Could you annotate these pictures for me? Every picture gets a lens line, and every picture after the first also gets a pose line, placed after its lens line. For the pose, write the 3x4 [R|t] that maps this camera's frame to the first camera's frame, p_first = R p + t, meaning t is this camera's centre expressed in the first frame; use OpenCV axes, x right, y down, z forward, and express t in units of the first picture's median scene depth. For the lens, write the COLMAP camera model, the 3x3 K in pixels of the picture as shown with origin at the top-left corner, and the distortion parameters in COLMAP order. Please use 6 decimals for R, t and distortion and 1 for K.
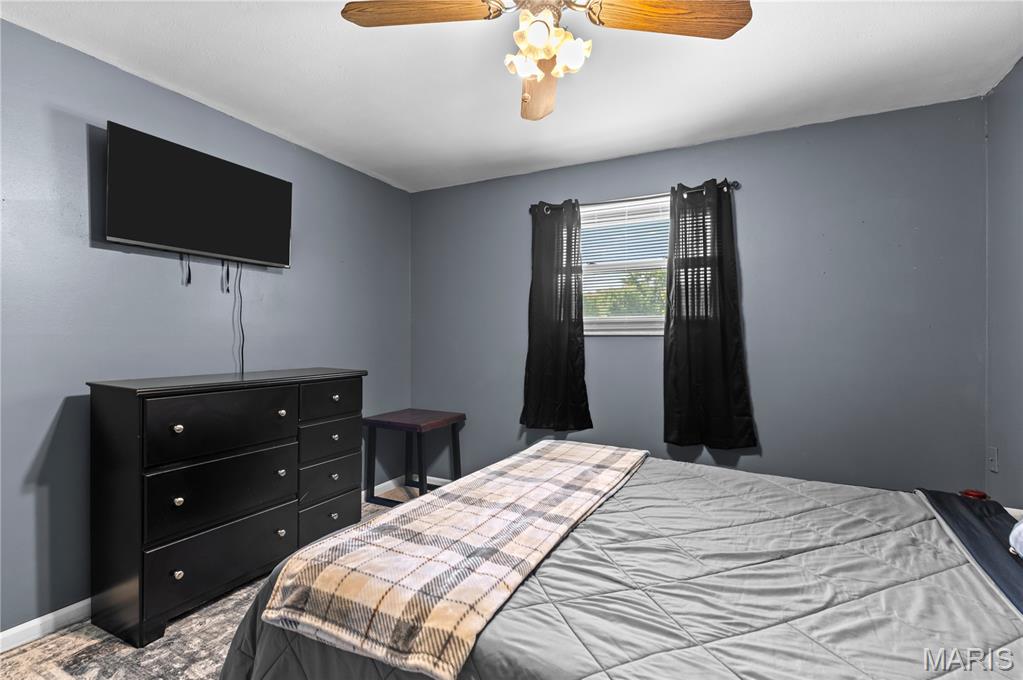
lens RADIAL K [[467.8, 0, 514.4], [0, 467.8, 333.7], [0, 0, 1]] dist [0.002530, -0.000041]
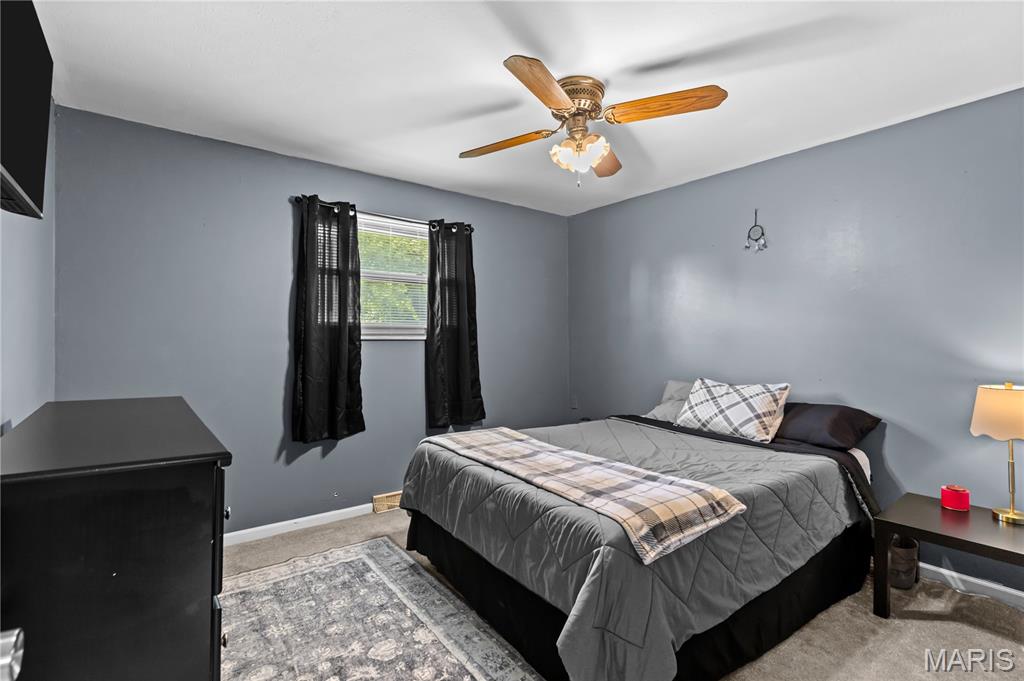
lens RADIAL K [[484.4, 0, 510.5], [0, 484.4, 317.0], [0, 0, 1]] dist [-0.000807, -0.000066]
pose [[0.440842, 0.032241, 0.897006, -0.694444], [-0.011893, 0.999477, -0.030079, -0.018963], [-0.897506, 0.002592, 0.440995, 0.255709]]
